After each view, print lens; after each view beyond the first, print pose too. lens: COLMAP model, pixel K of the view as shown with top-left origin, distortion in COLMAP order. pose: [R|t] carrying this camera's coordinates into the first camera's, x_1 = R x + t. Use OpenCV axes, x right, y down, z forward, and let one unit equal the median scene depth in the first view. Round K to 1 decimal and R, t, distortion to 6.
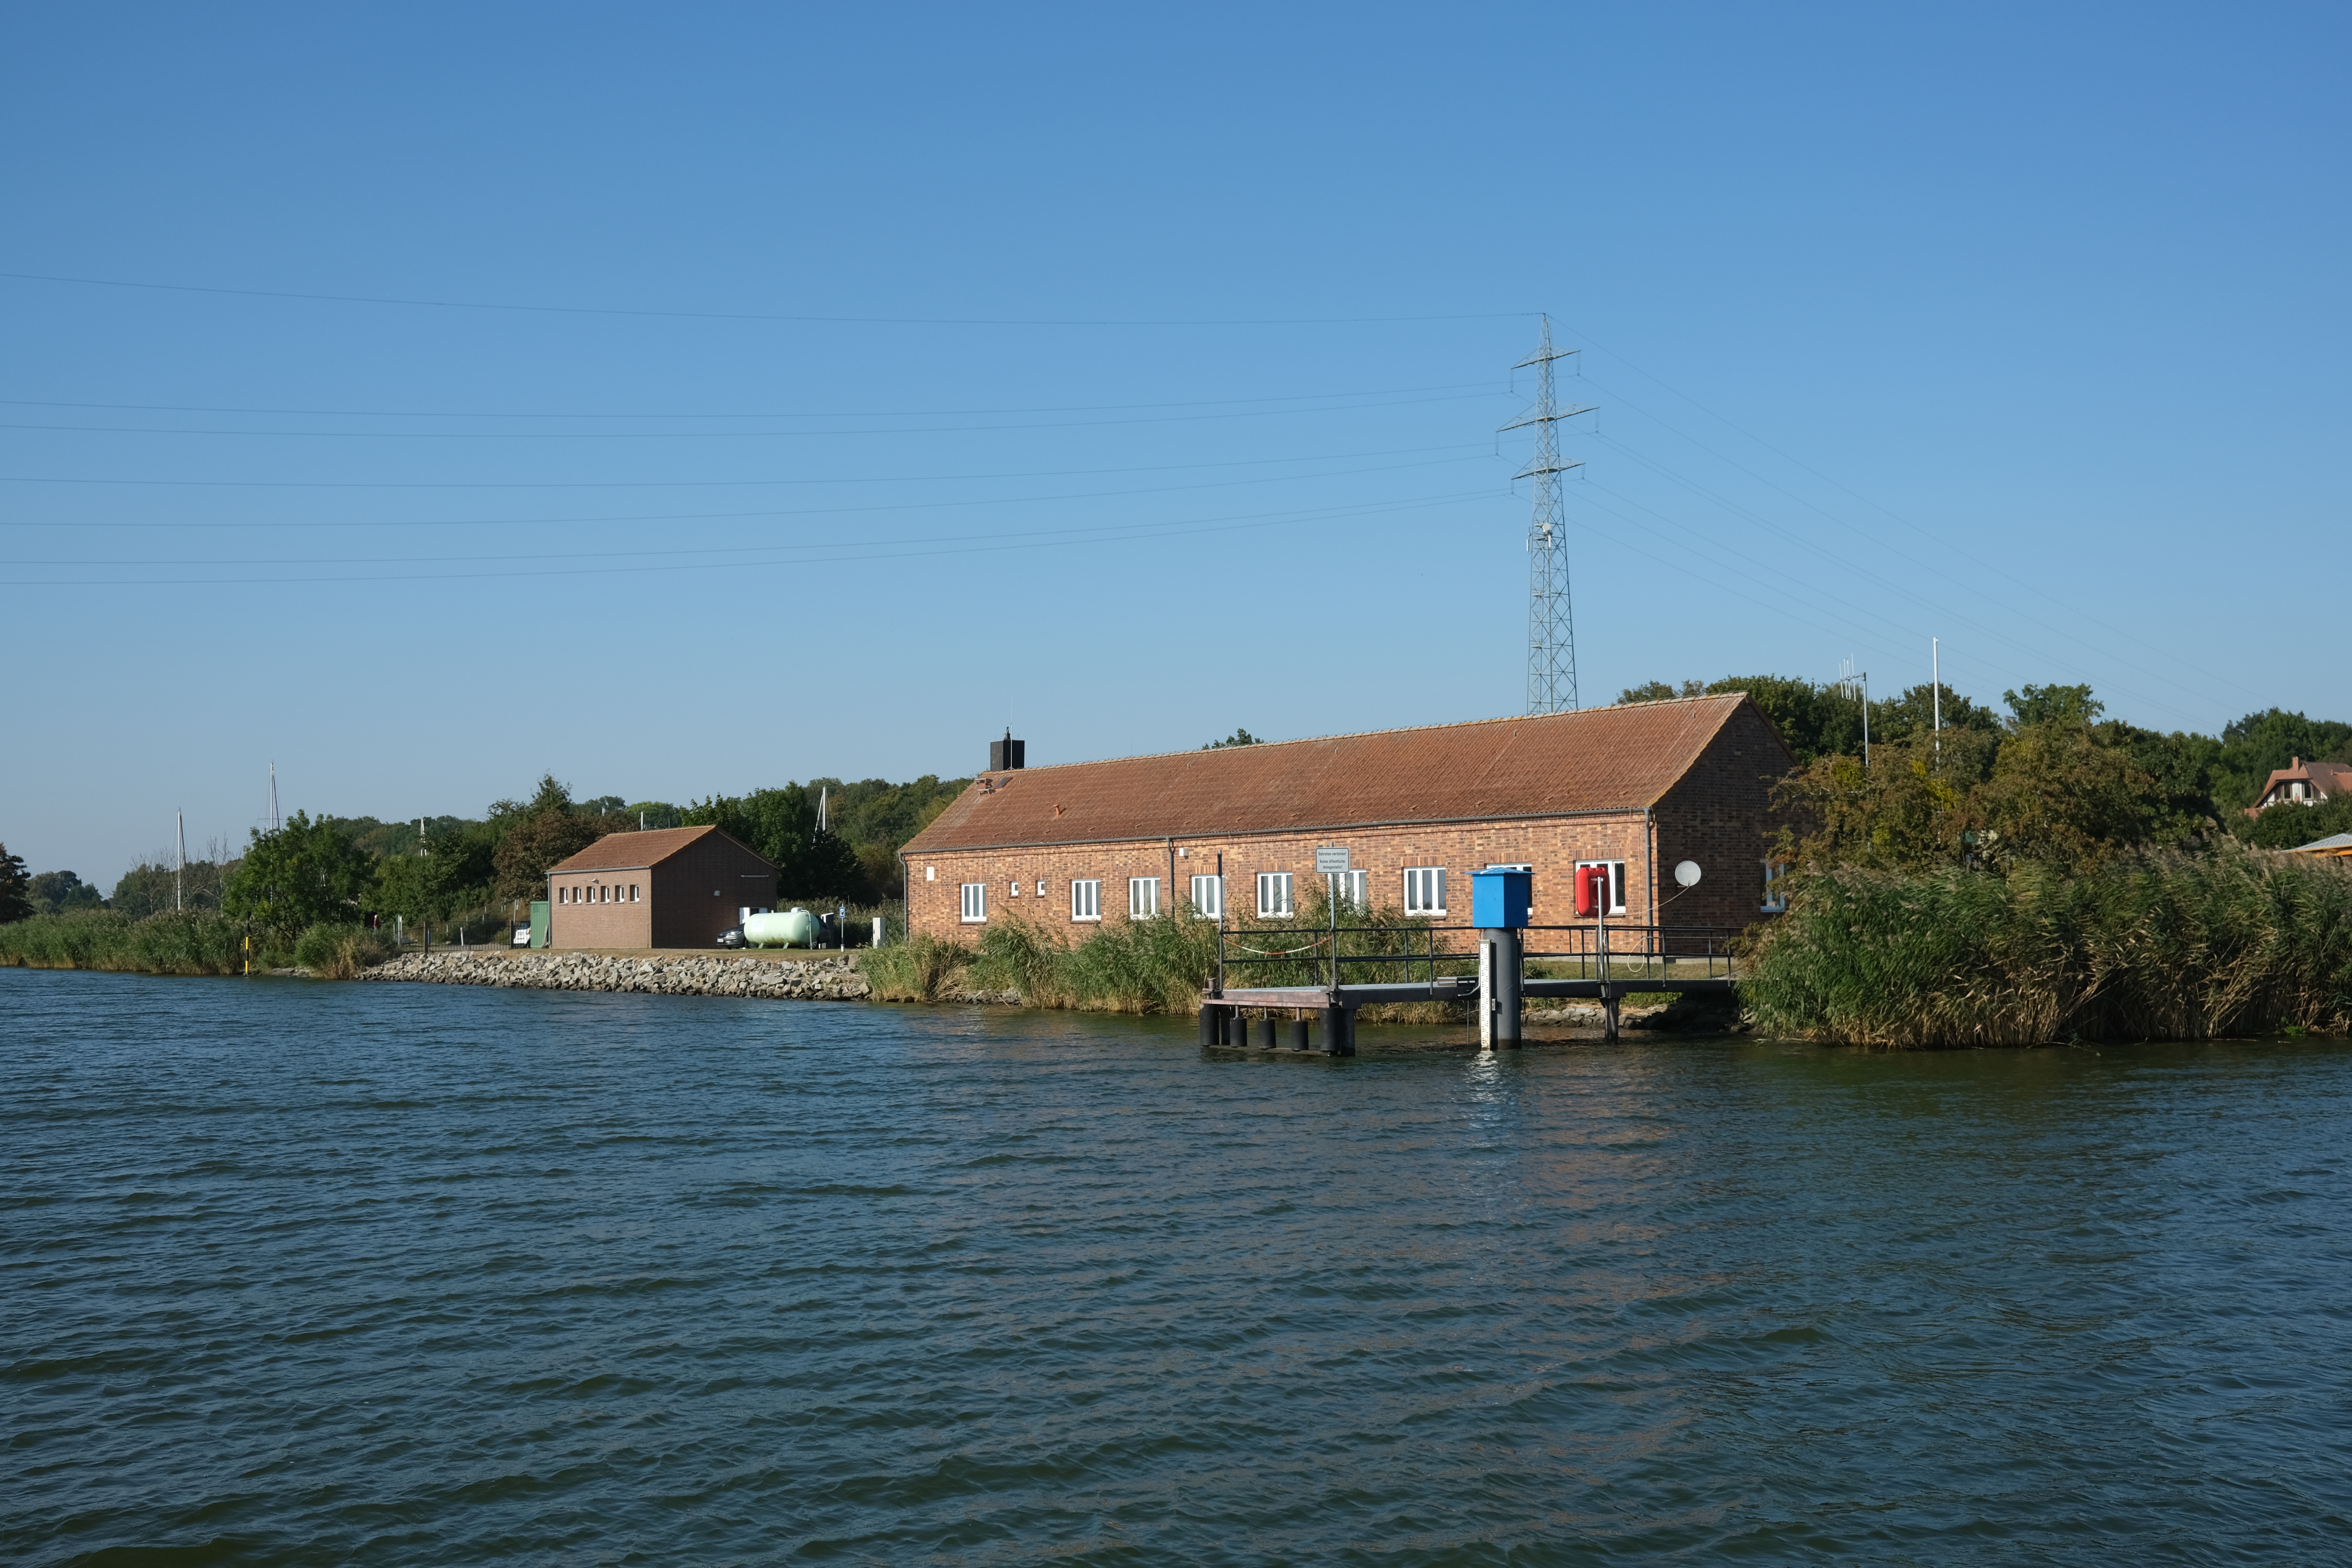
lens RADIAL K [[2367.6, 0, 1179.1], [0, 2367.6, 793.8], [0, 0, 1]] dist [-0.031569, 0.000000]
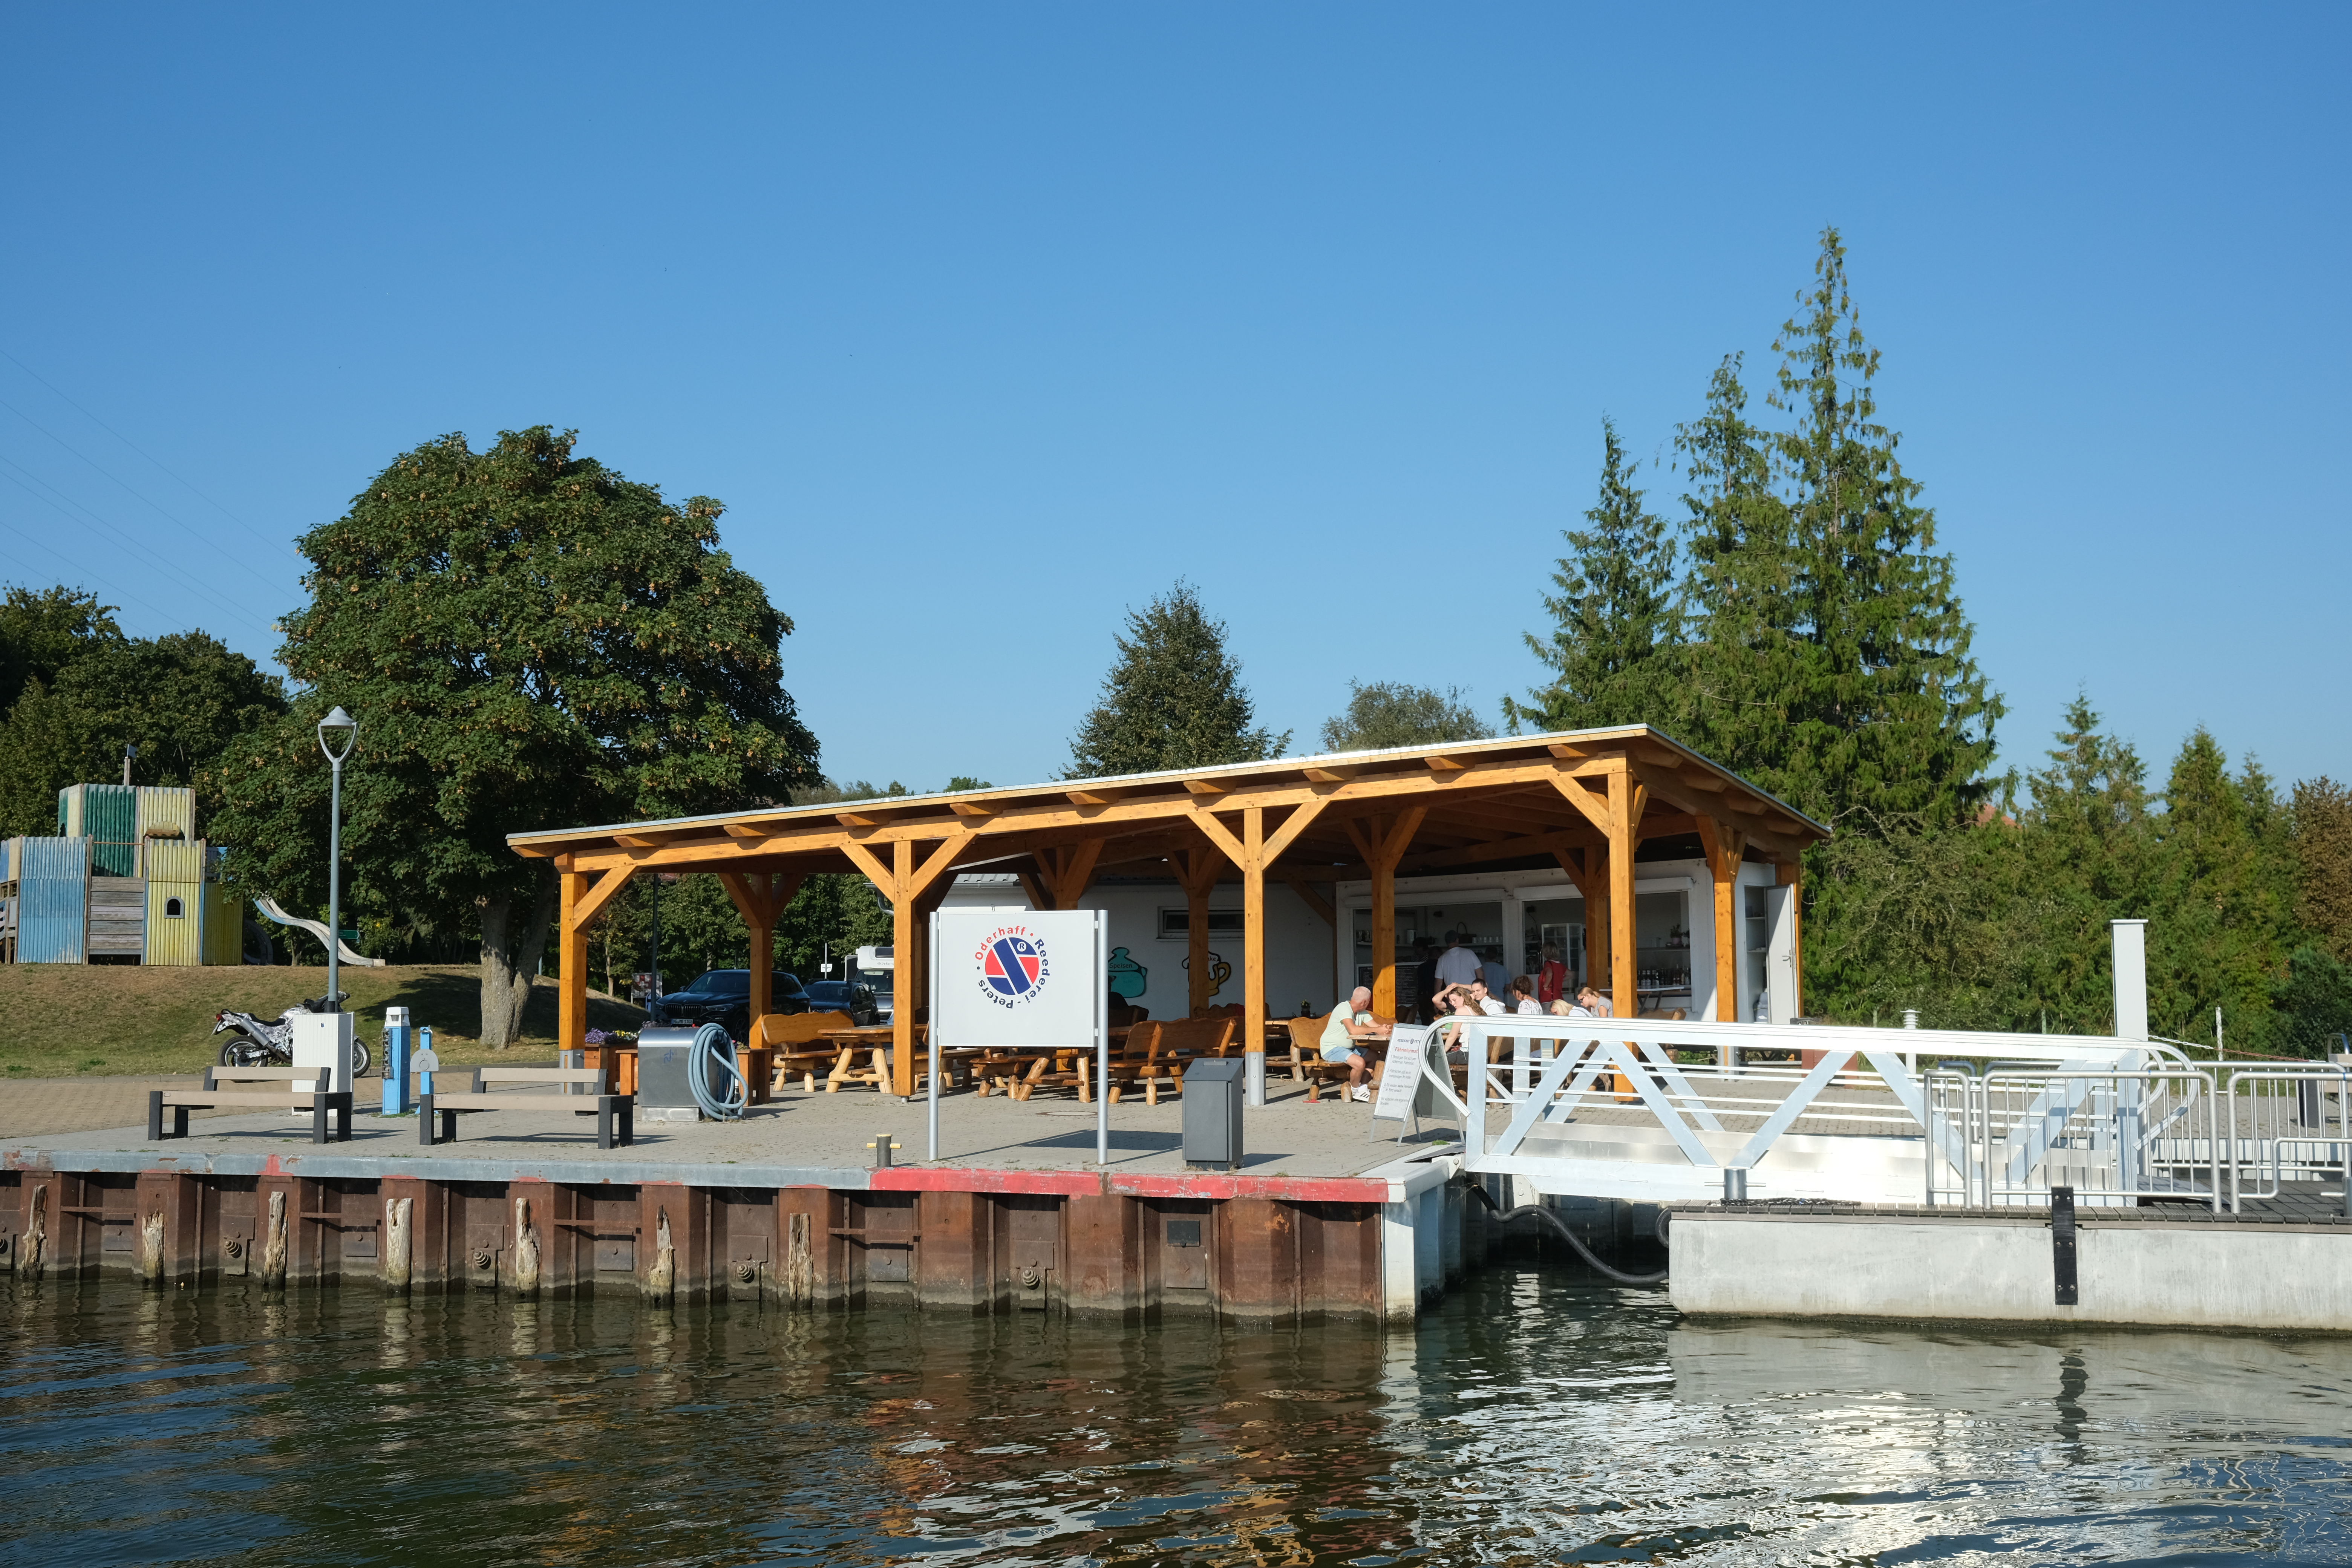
lens RADIAL K [[2367.6, 0, 1182.3], [0, 2367.6, 766.4], [0, 0, 1]] dist [-0.031569, 0.000000]
pose [[0.777061, 0.071585, 0.625341, 0.131577], [-0.039554, 0.997102, -0.064990, 0.016618], [-0.628181, 0.025767, 0.777640, 0.341607]]
